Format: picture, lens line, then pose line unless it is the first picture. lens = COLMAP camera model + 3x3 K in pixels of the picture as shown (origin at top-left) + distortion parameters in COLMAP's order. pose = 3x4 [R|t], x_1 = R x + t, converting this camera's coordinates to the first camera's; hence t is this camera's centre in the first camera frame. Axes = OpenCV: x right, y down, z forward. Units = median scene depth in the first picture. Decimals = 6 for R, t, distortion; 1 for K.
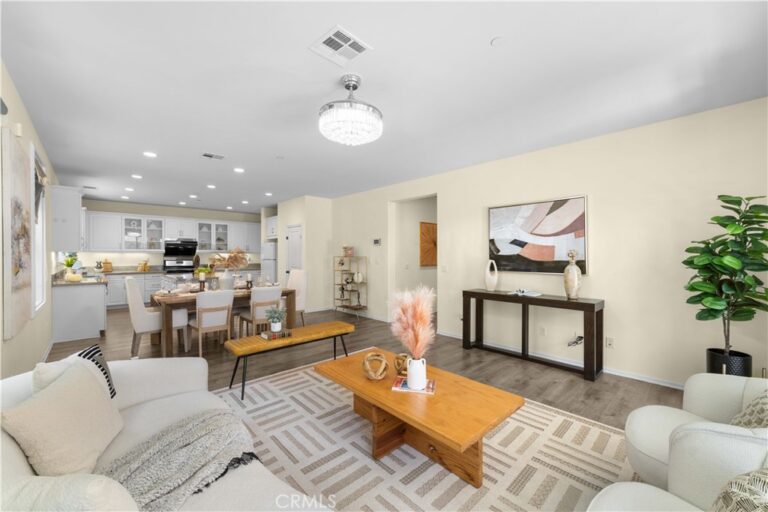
lens RADIAL K [[308.2, 0, 384.6], [0, 308.2, 254.4], [0, 0, 1]] dist [0.000982, -0.000128]
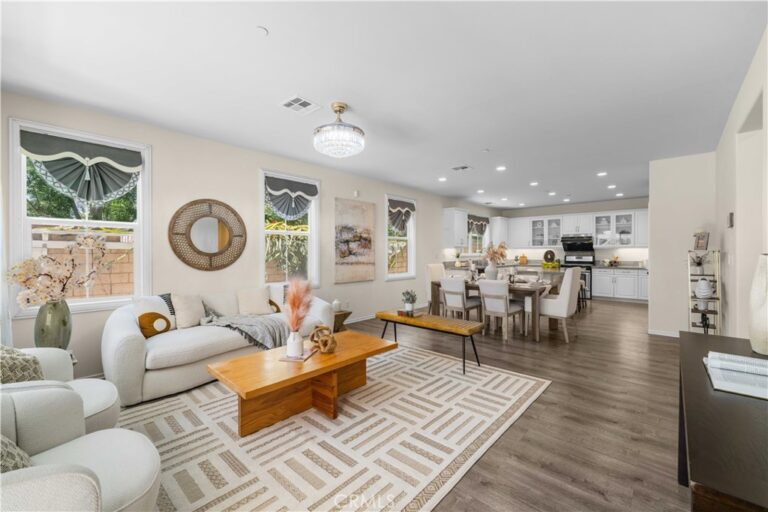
lens RADIAL K [[308.2, 0, 384.6], [0, 308.2, 254.4], [0, 0, 1]] dist [0.000982, -0.000128]
pose [[0.076076, 0.007168, -0.997076, 0.329329], [0.002122, 0.999971, 0.007351, 0.006608], [0.997100, -0.002675, 0.076058, 0.311937]]
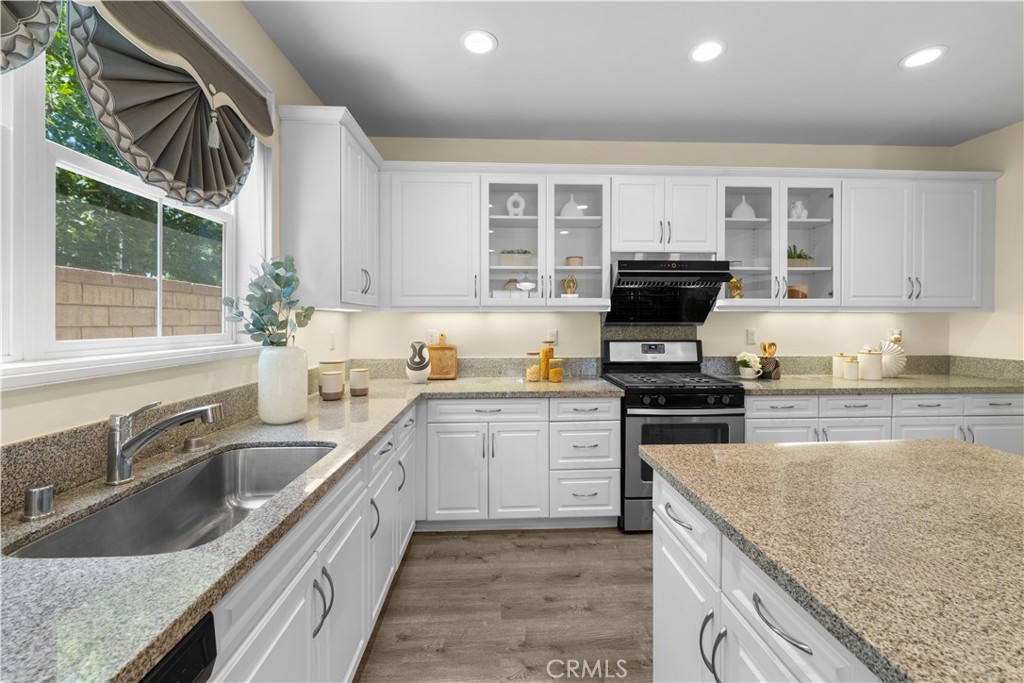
lens RADIAL K [[427.1, 0, 513.4], [0, 427.1, 325.4], [0, 0, 1]] dist [0.001388, 0.000021]
pose [[0.760026, 0.004416, -0.649878, -0.570897], [0.001113, 0.999967, 0.008097, 0.003855], [0.649892, -0.006877, 0.759996, 0.713535]]
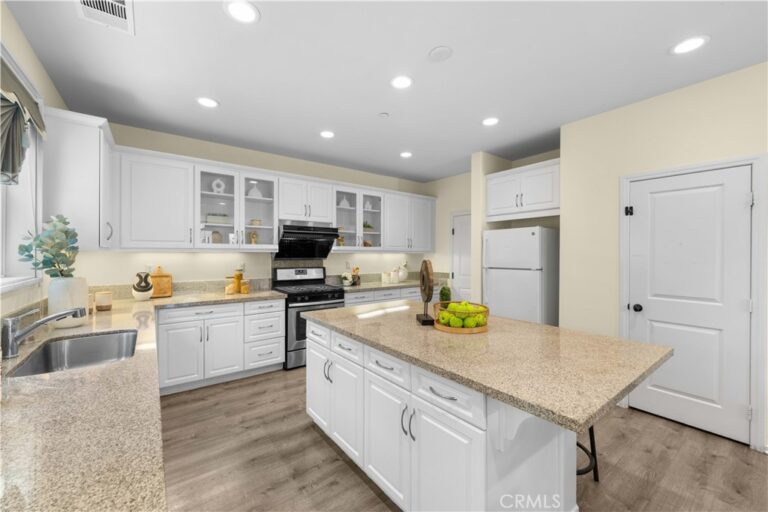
lens RADIAL K [[308.2, 0, 384.6], [0, 308.2, 254.4], [0, 0, 1]] dist [0.000982, -0.000128]
pose [[0.994463, 0.002018, -0.105070, -0.532407], [-0.002039, 0.999998, -0.000092, -0.001947], [0.105070, 0.000306, 0.994465, 0.590263]]
